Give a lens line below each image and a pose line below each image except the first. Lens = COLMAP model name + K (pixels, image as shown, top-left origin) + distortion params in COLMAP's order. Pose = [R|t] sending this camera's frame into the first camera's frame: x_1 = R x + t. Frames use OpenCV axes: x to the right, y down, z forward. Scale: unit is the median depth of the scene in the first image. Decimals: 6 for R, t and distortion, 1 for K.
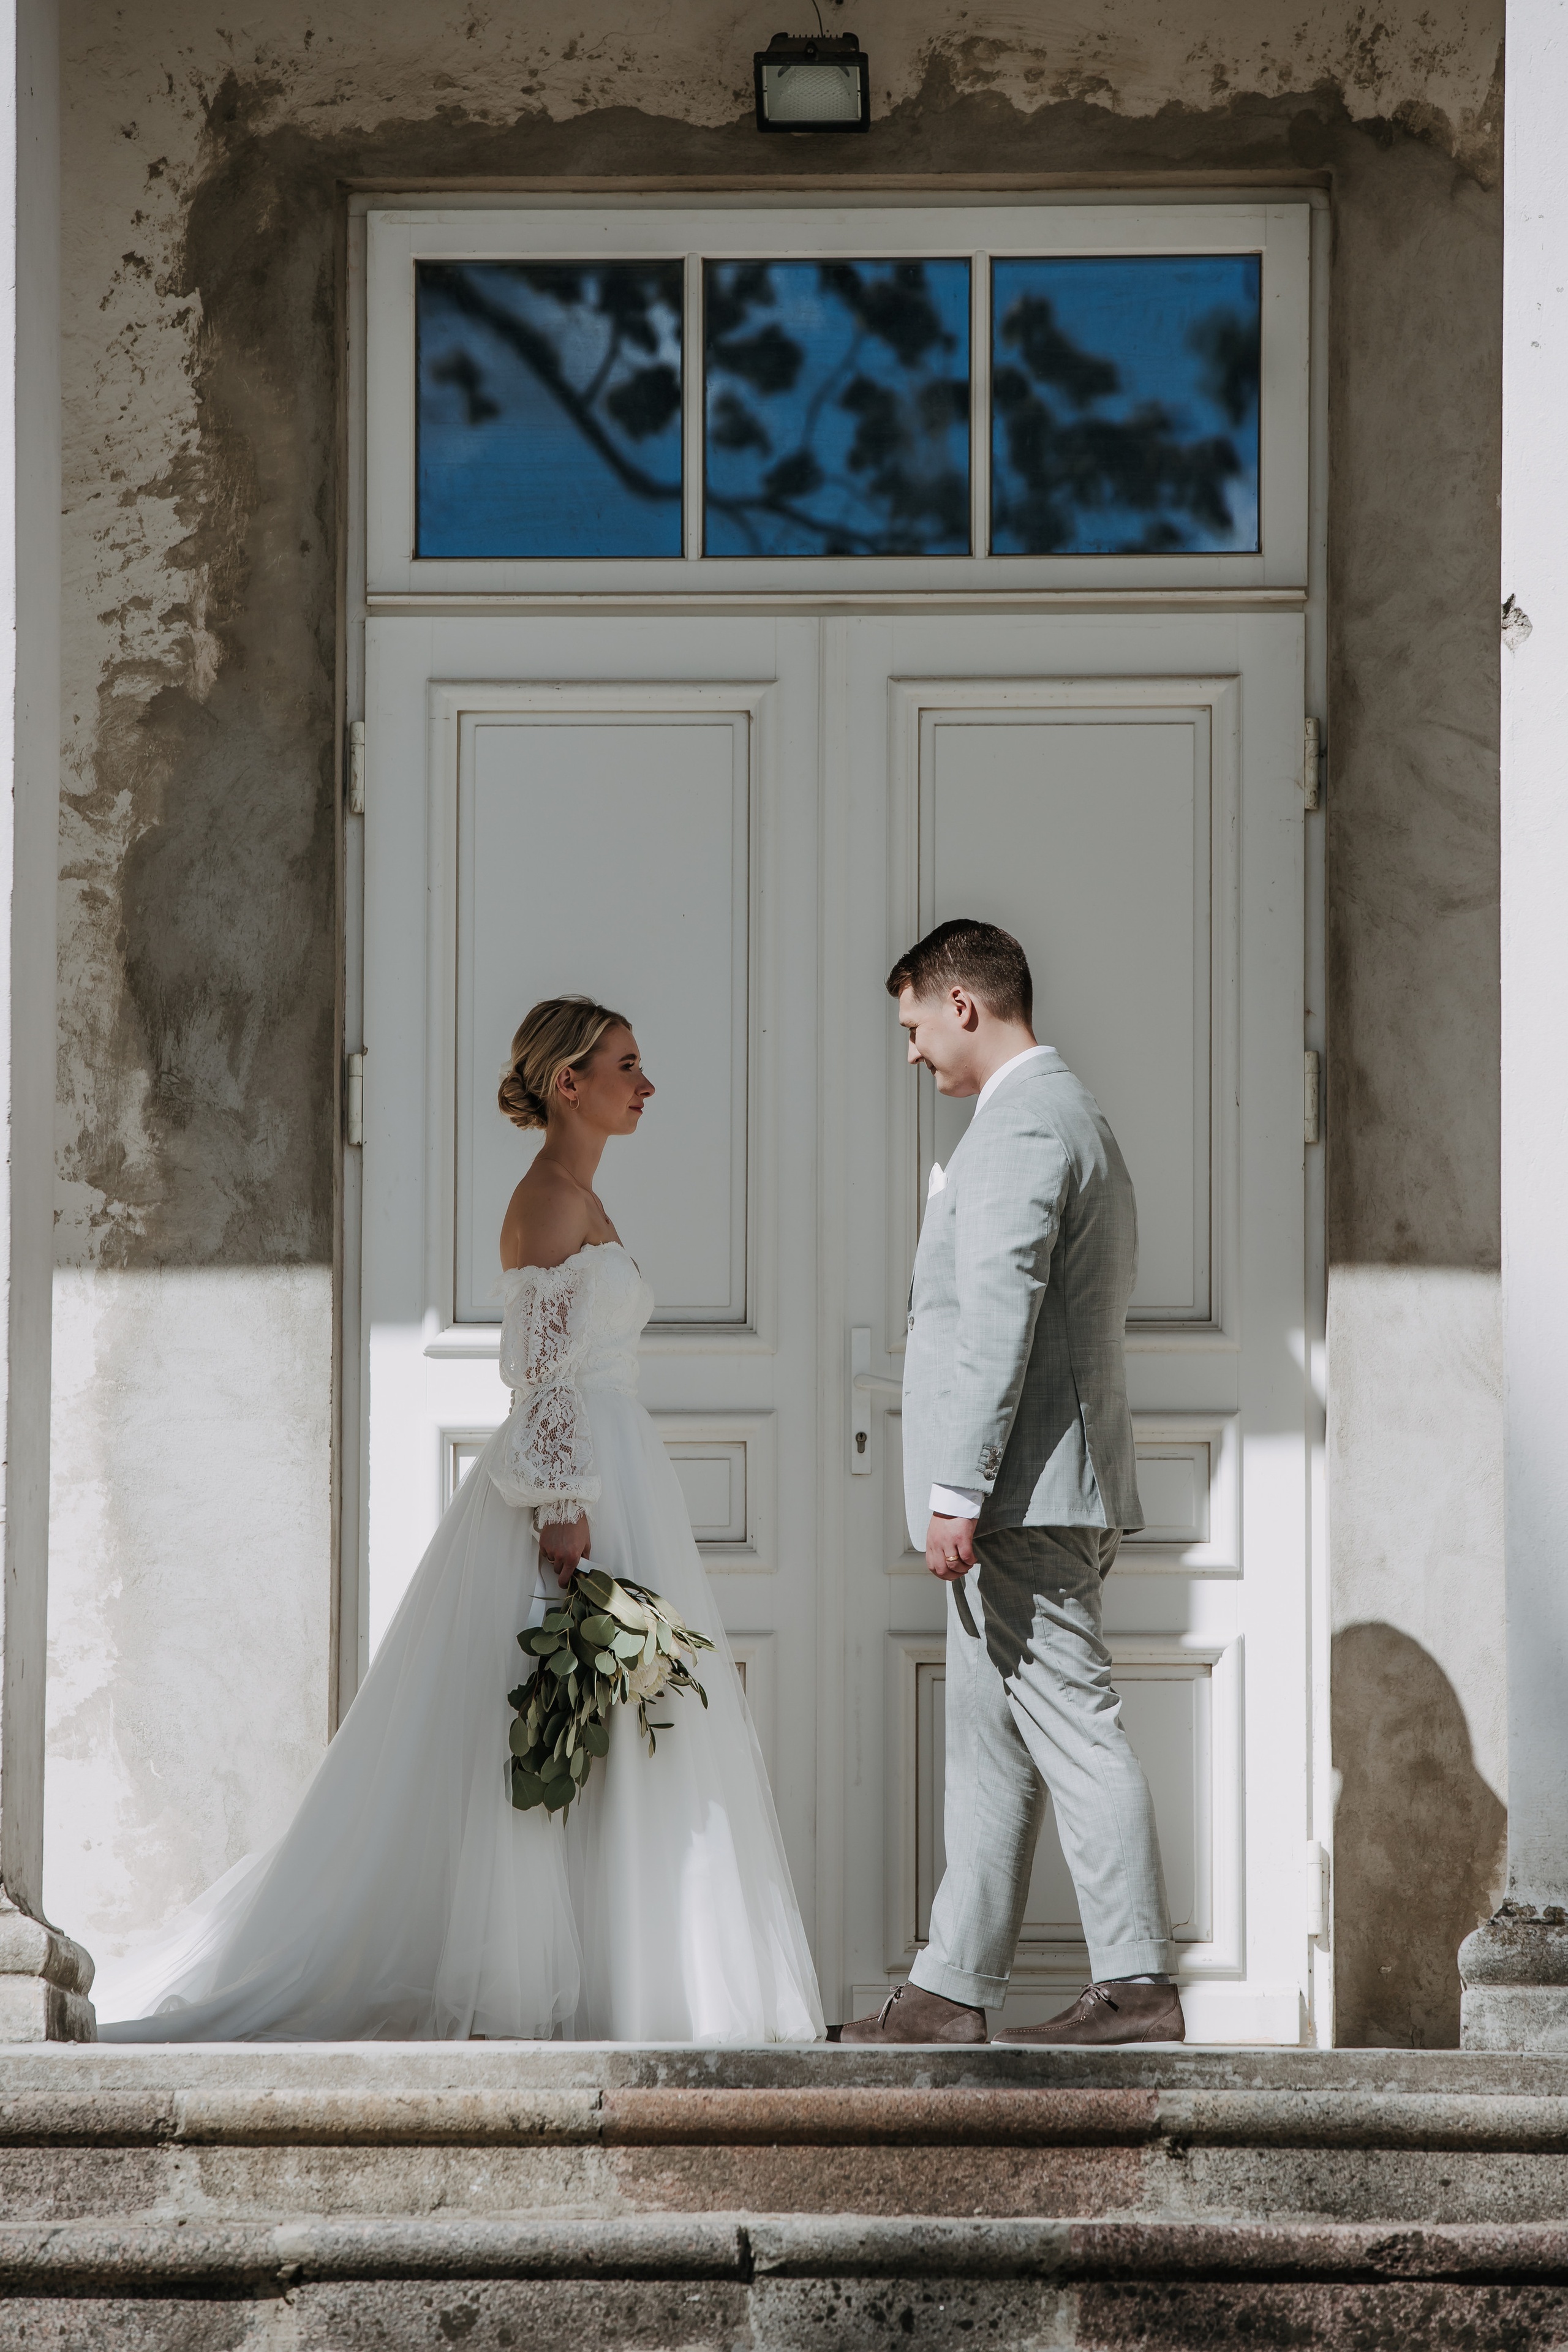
lens RADIAL K [[11906.4, 0, 784.0], [0, 11906.4, 1176.0], [0, 0, 1]] dist [1.246968, 13.619808]
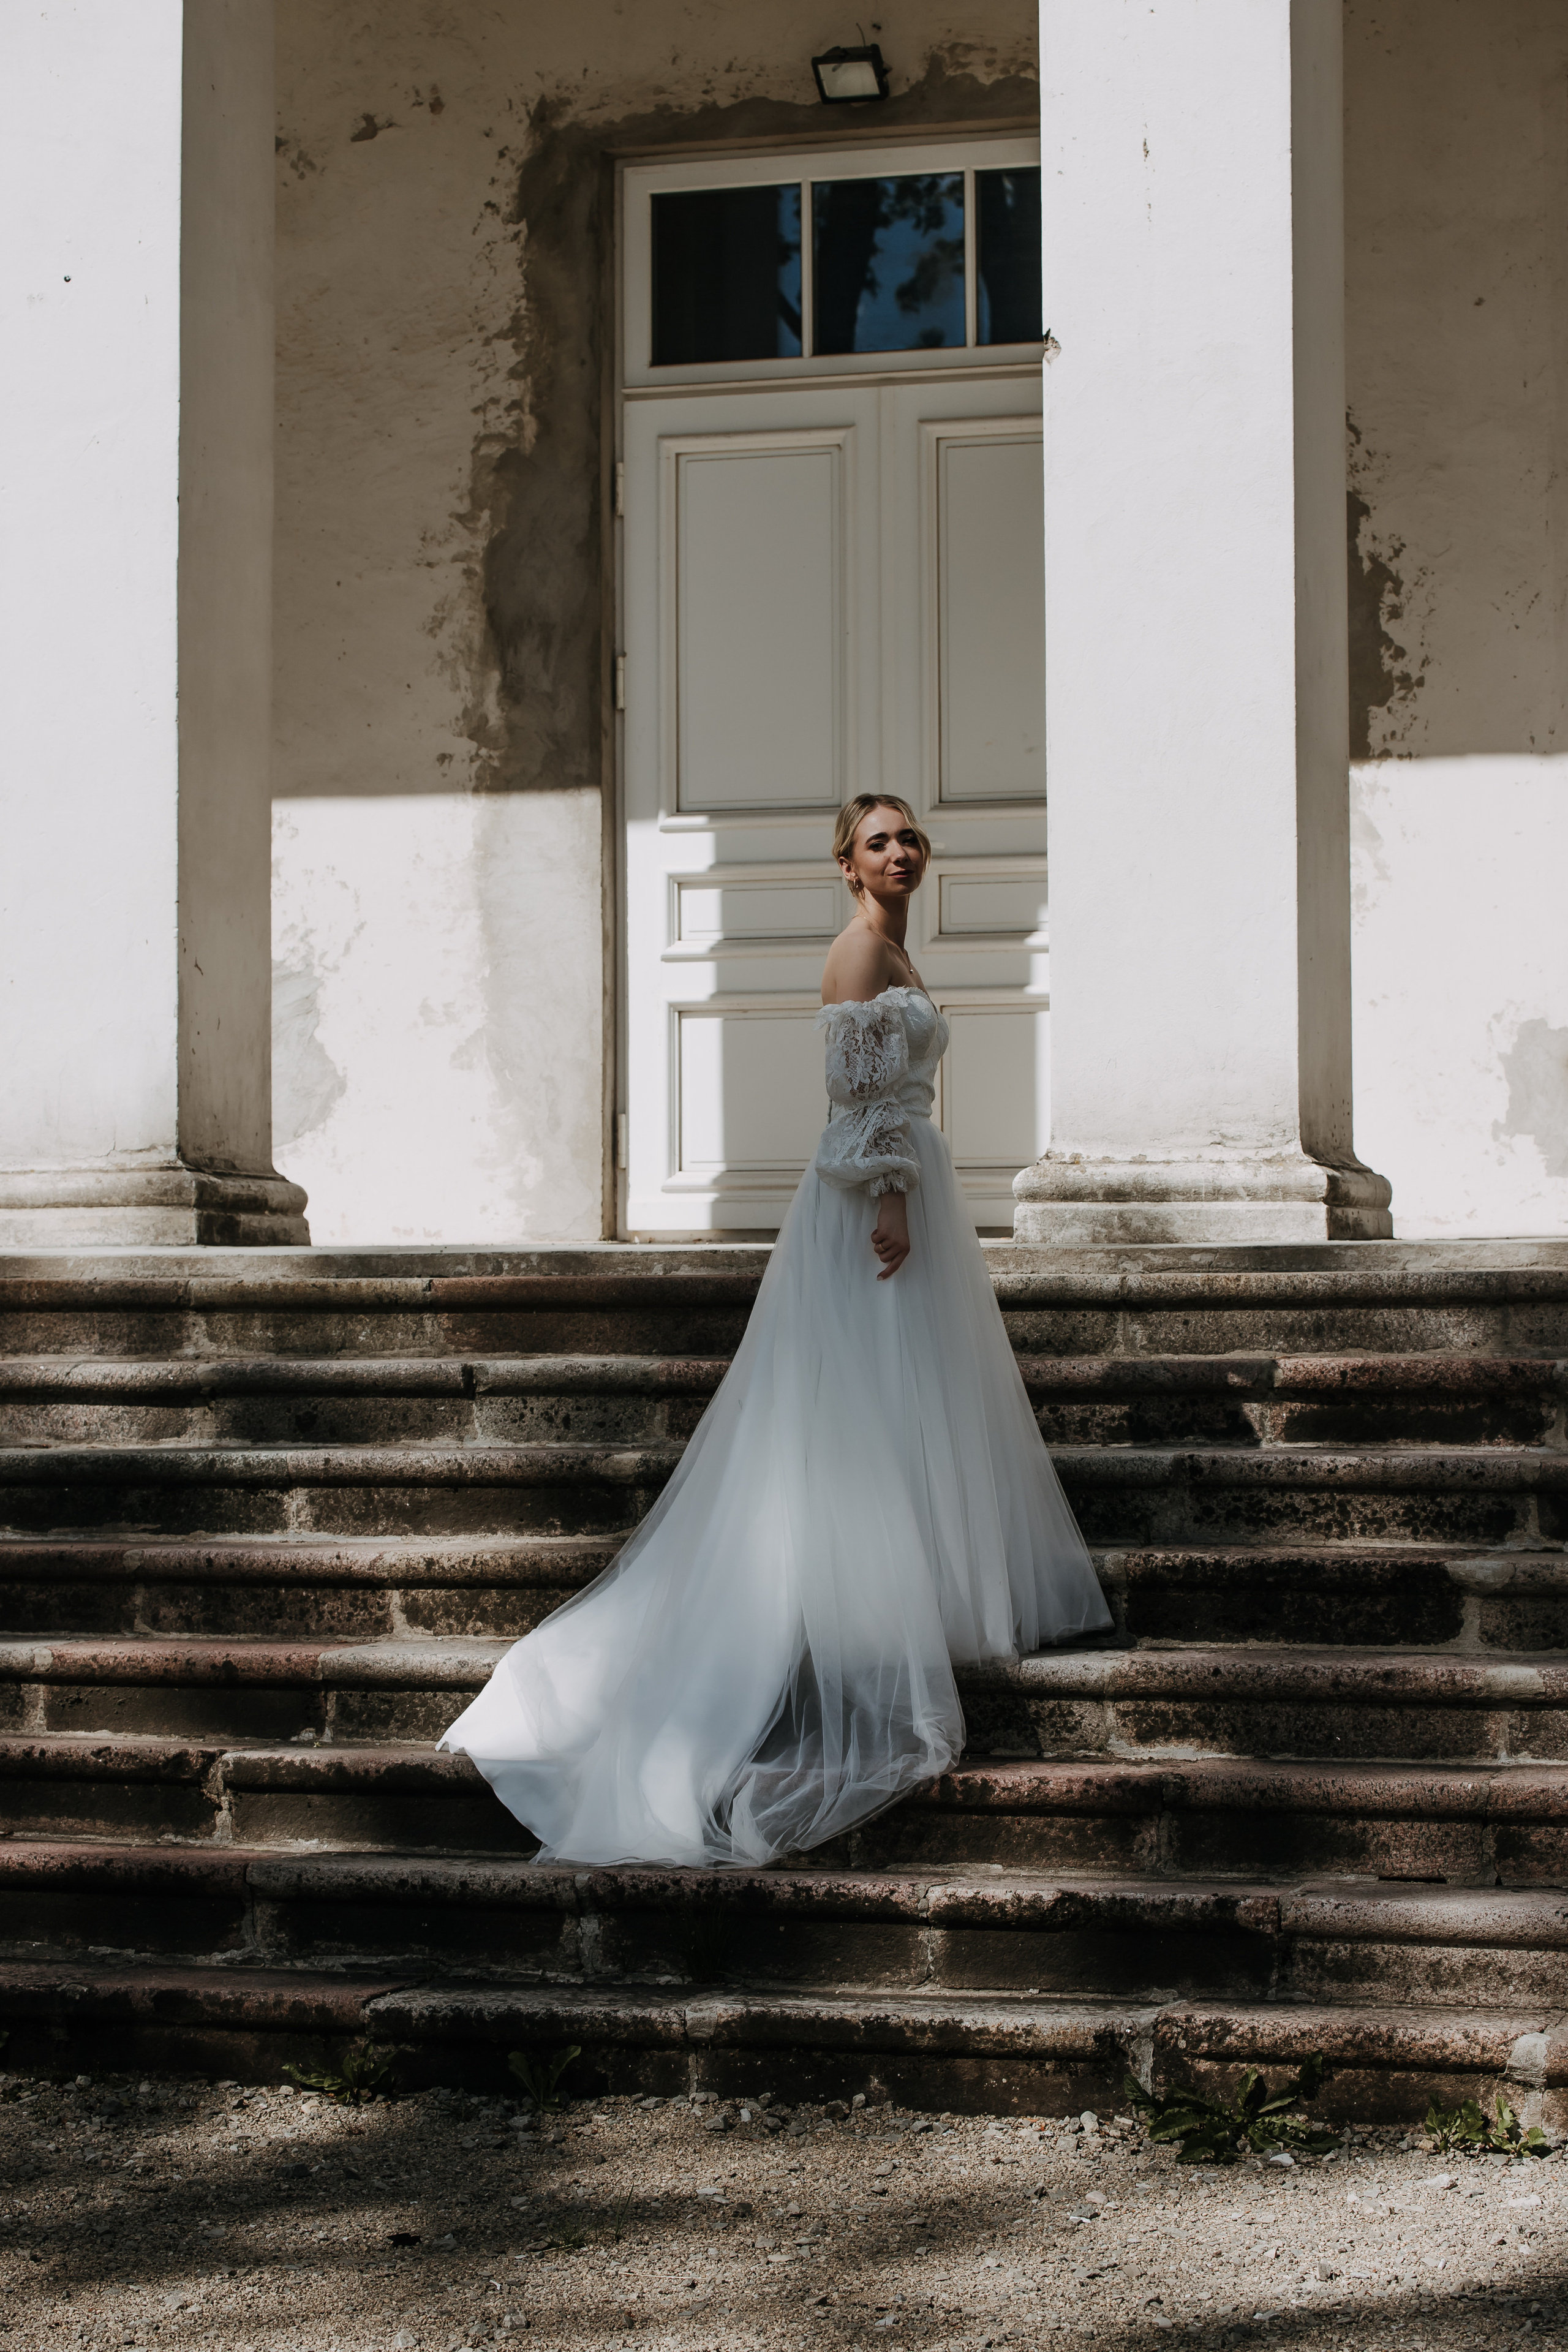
lens RADIAL K [[5185.2, 0, 784.0], [0, 5185.2, 1176.0], [0, 0, 1]] dist [-0.136122, -0.052519]
pose [[0.965813, -0.013123, -0.258908, 0.178035], [0.032809, 0.996875, 0.071863, 0.011408], [0.257155, -0.077901, 0.963225, 0.285136]]
